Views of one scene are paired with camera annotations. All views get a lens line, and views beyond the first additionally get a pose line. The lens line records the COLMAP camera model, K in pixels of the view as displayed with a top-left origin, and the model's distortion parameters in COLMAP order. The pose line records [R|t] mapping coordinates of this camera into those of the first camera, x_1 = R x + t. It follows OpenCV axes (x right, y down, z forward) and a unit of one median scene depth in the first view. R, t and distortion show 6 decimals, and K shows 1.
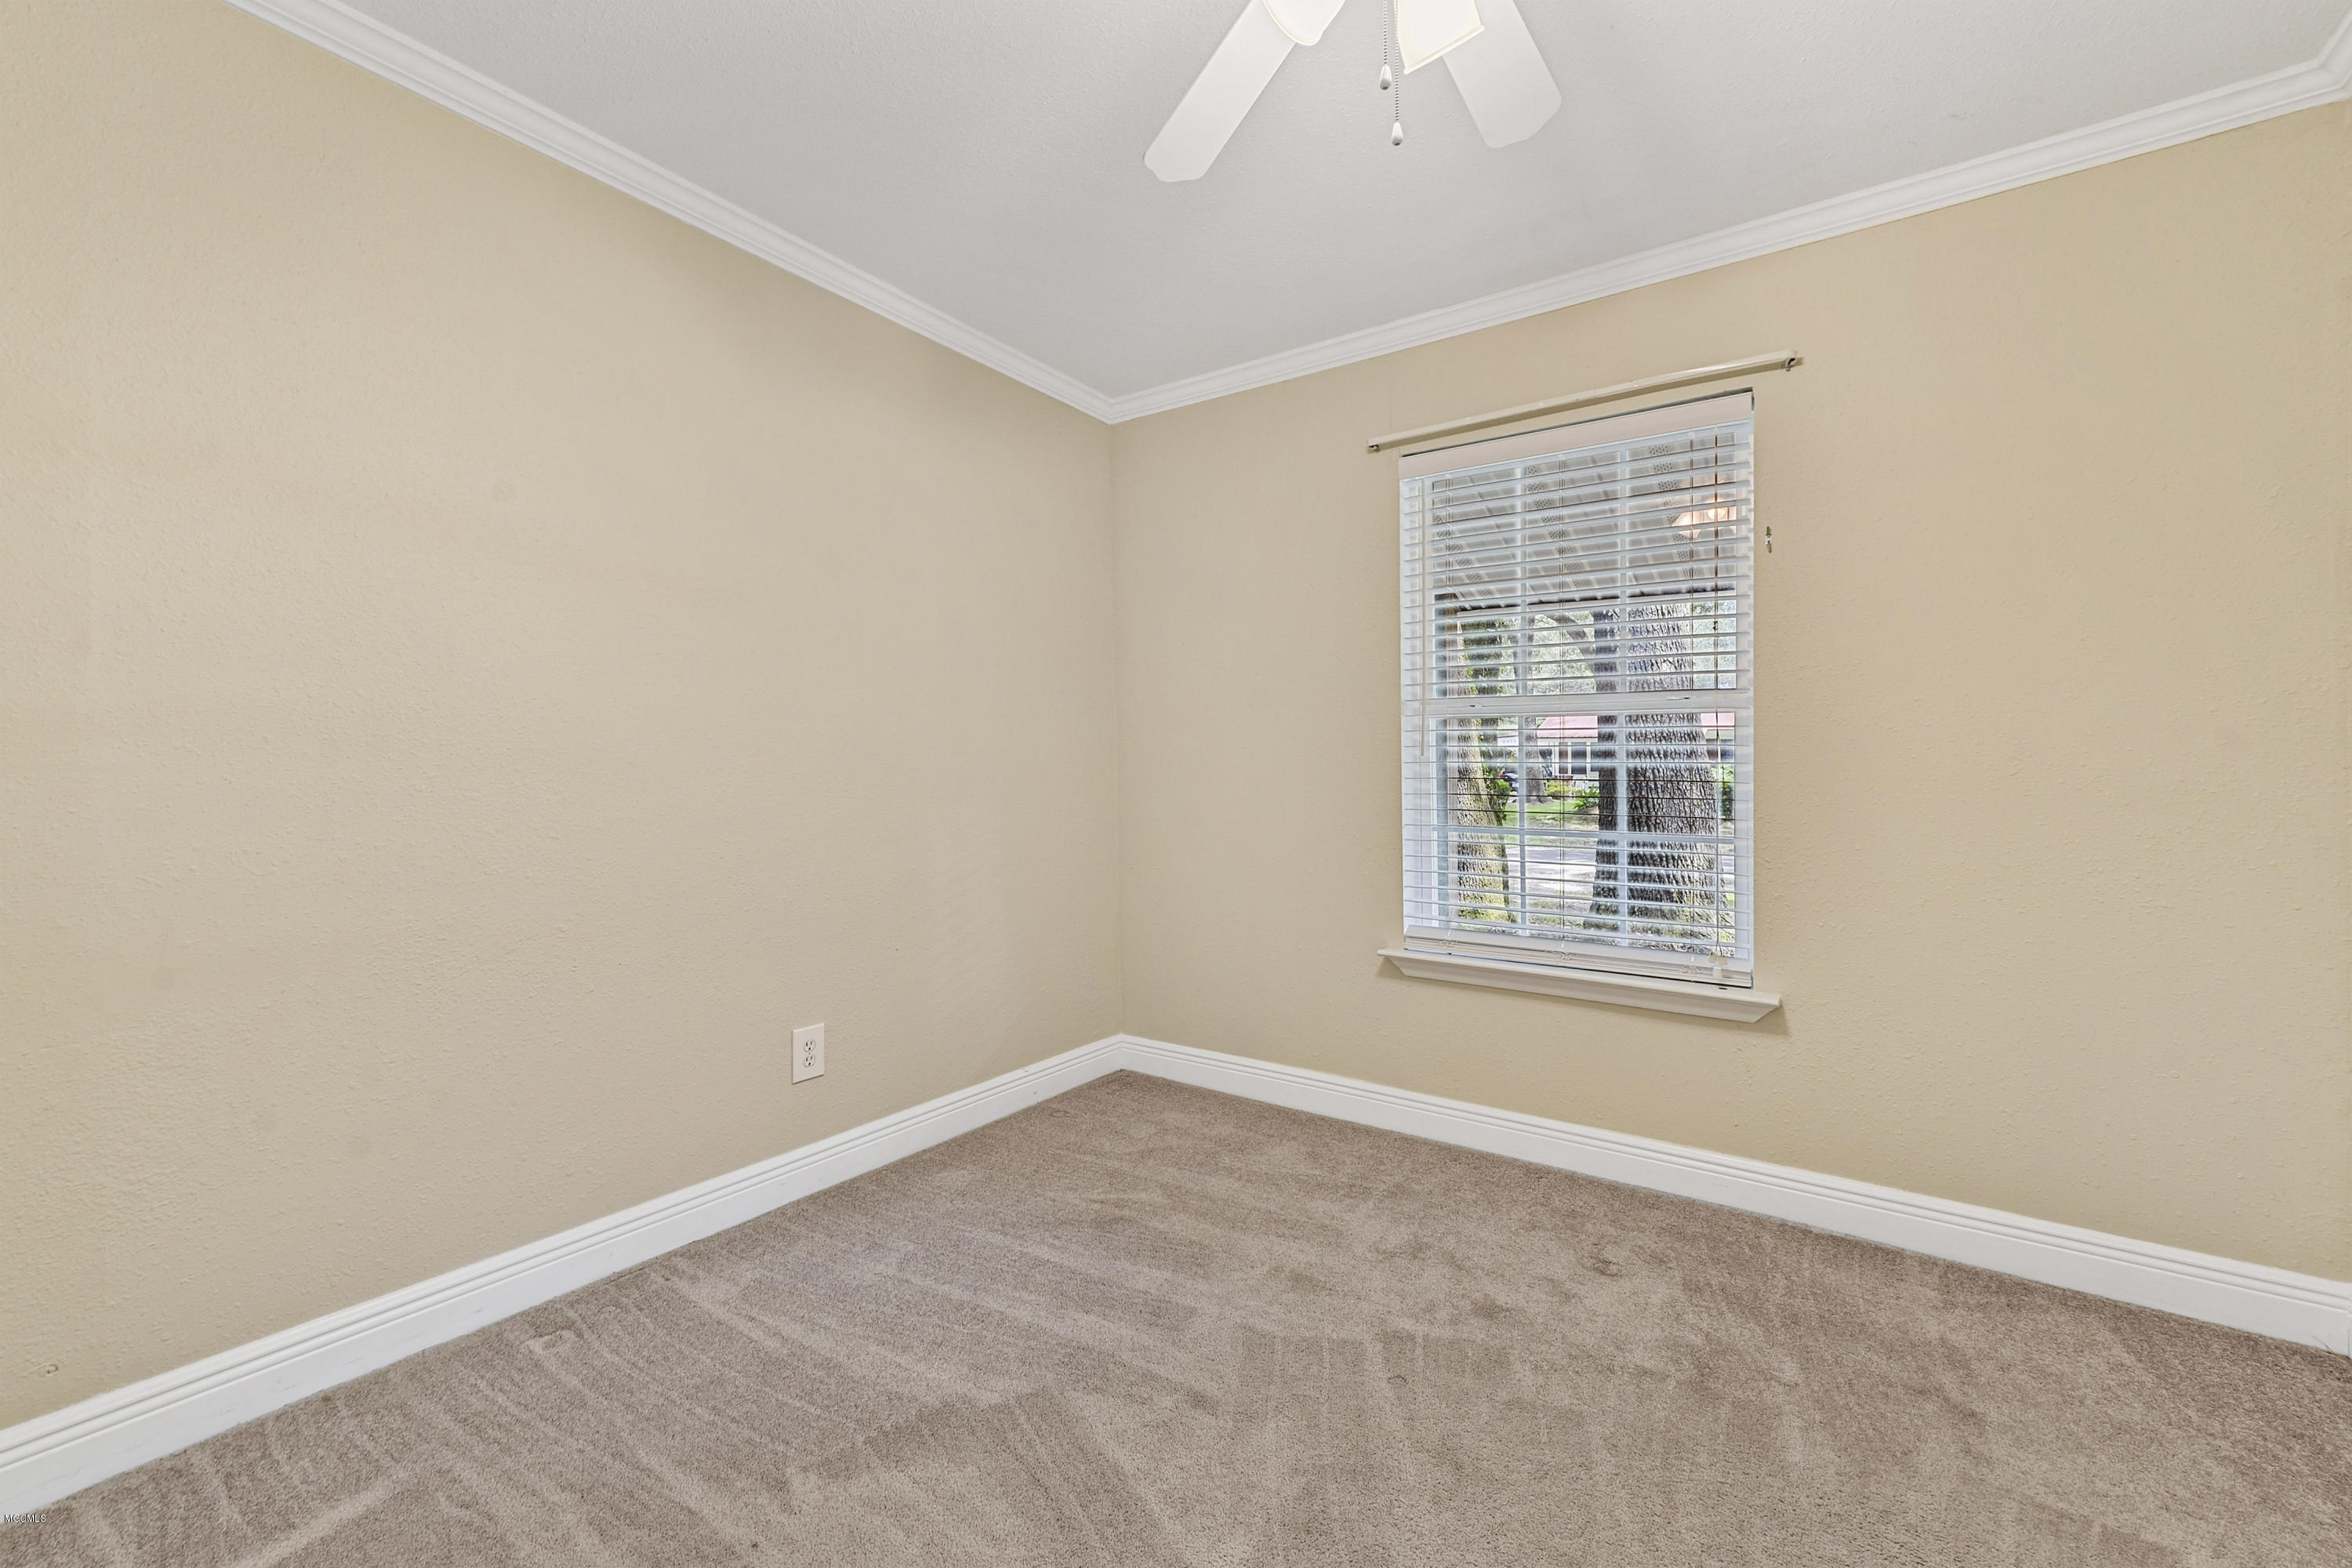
lens RADIAL K [[930.8, 0, 1166.4], [0, 930.8, 780.8], [0, 0, 1]] dist [0.004507, -0.000739]
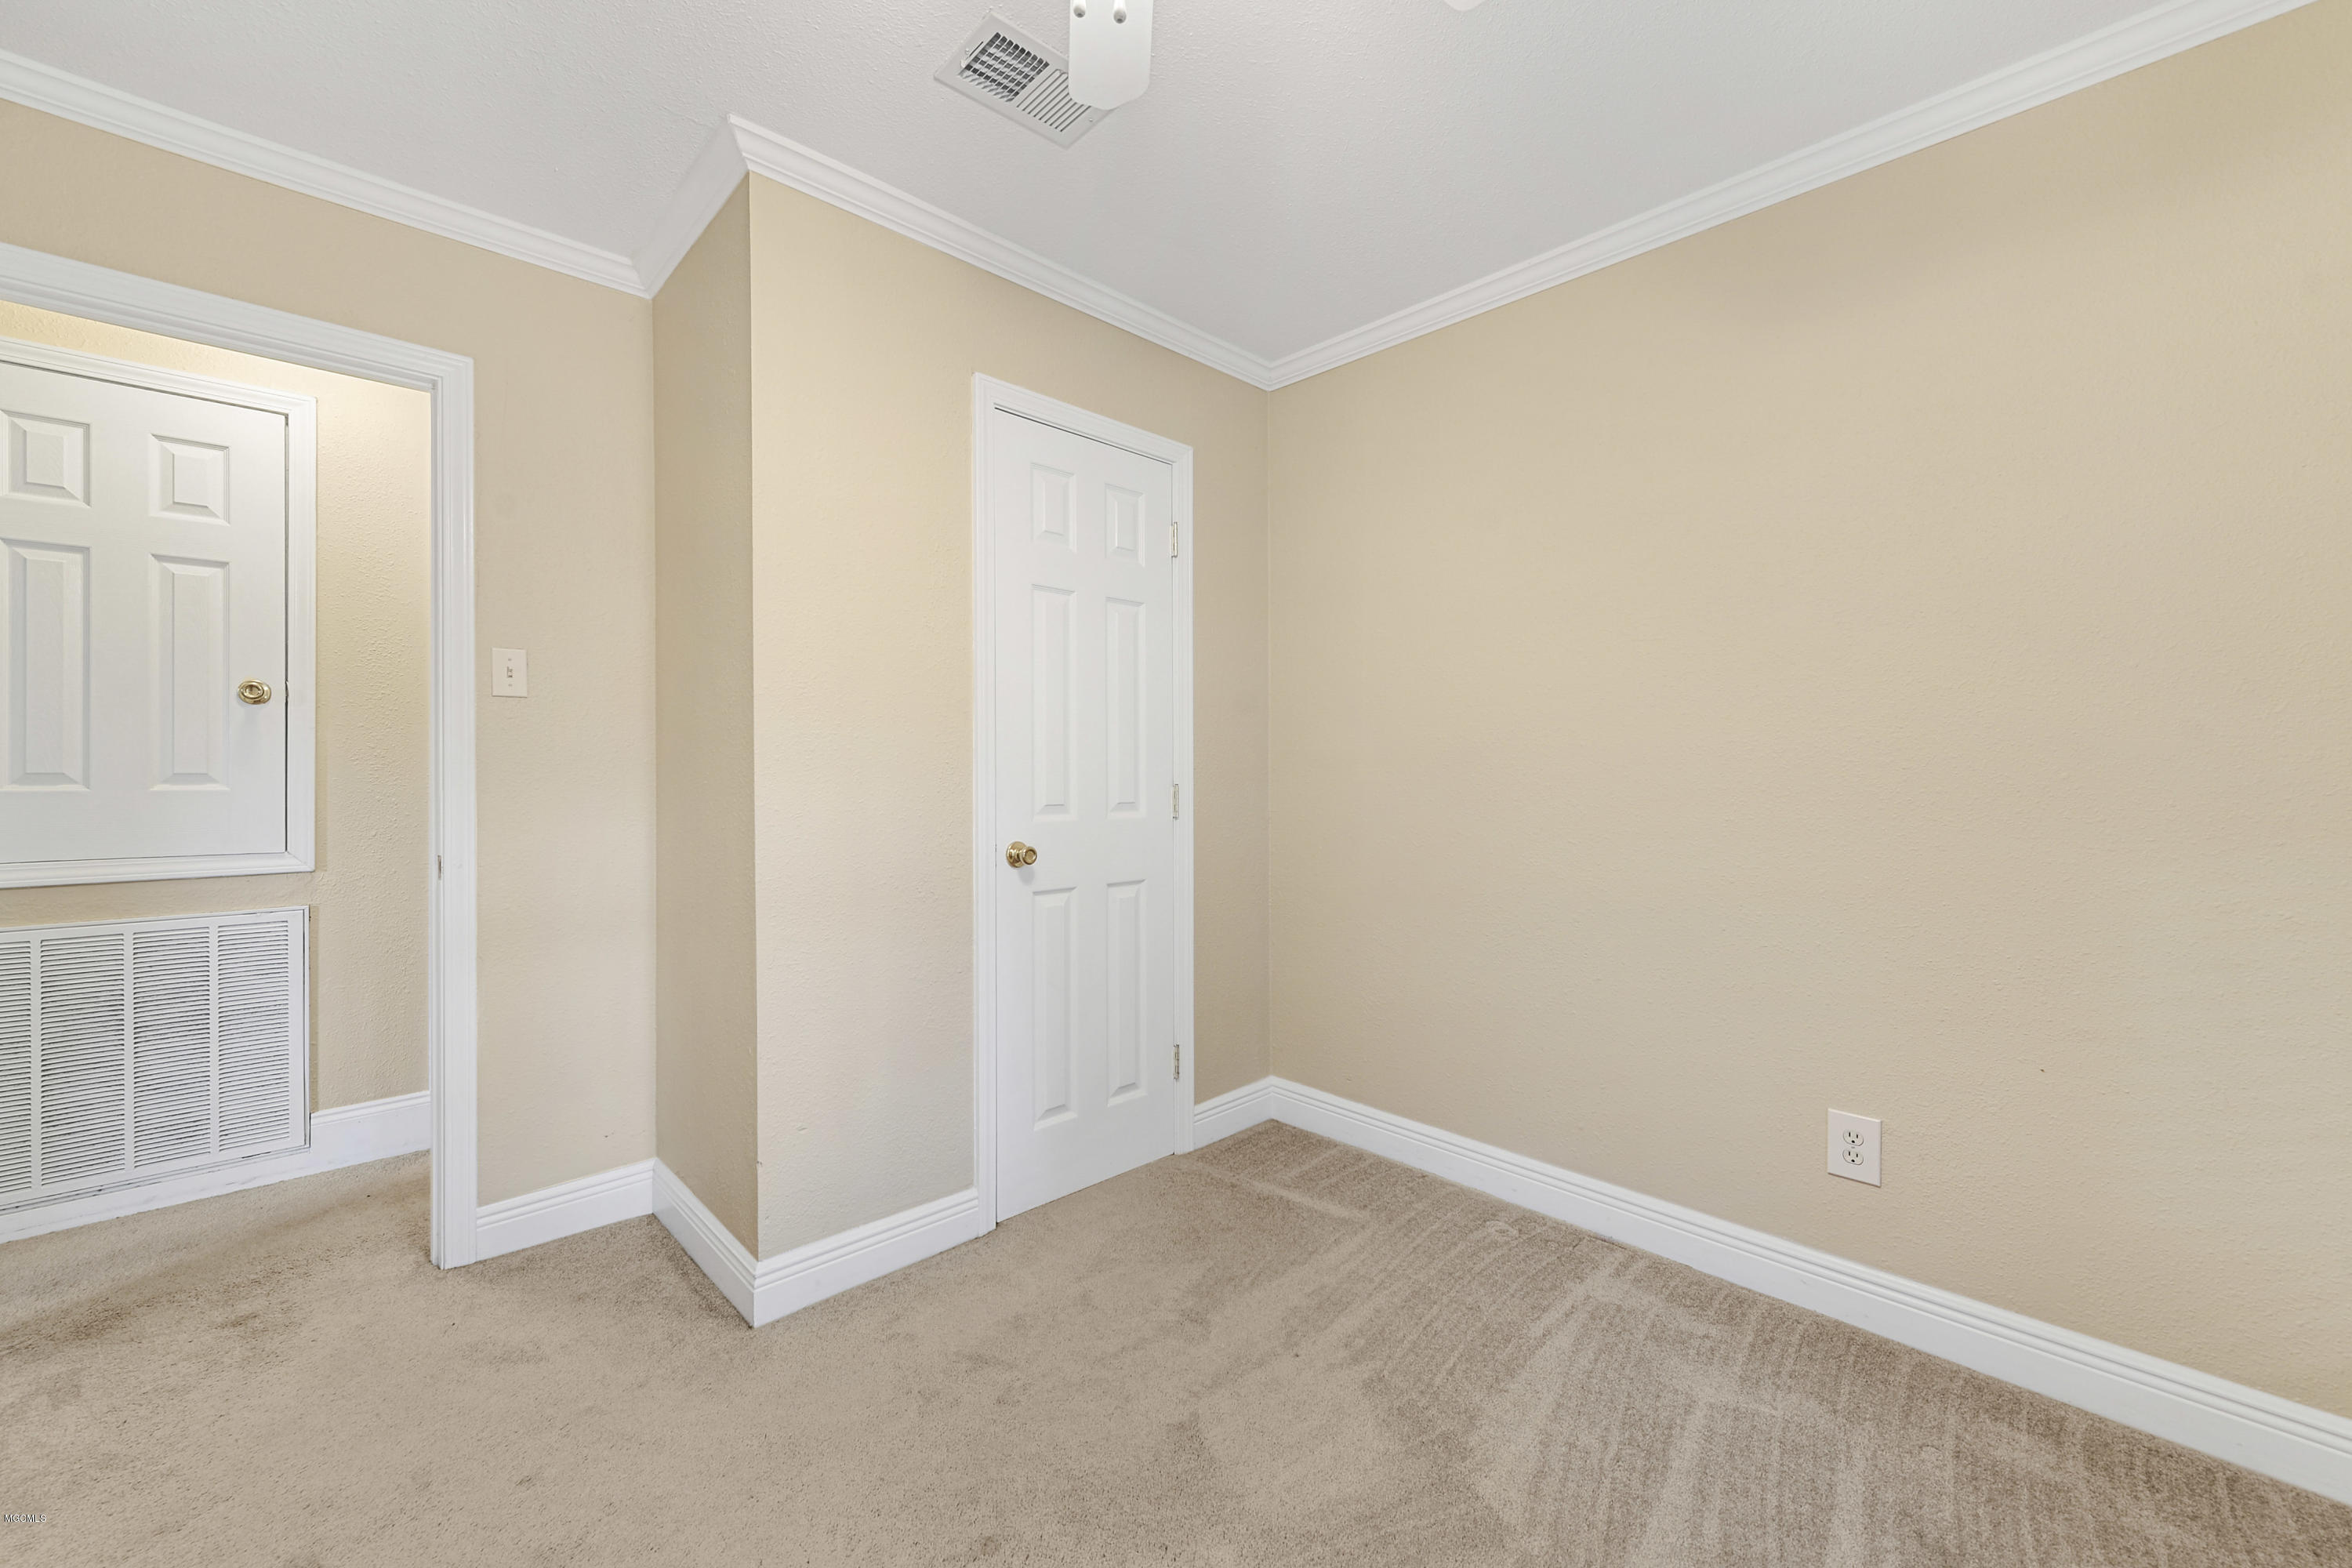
lens RADIAL K [[930.8, 0, 1173.8], [0, 930.8, 786.4], [0, 0, 1]] dist [0.004507, -0.000739]
pose [[-0.222100, -0.002763, -0.975020, 0.682221], [0.000871, 0.999995, -0.003033, -0.016593], [0.975023, -0.001522, -0.222097, 0.805834]]
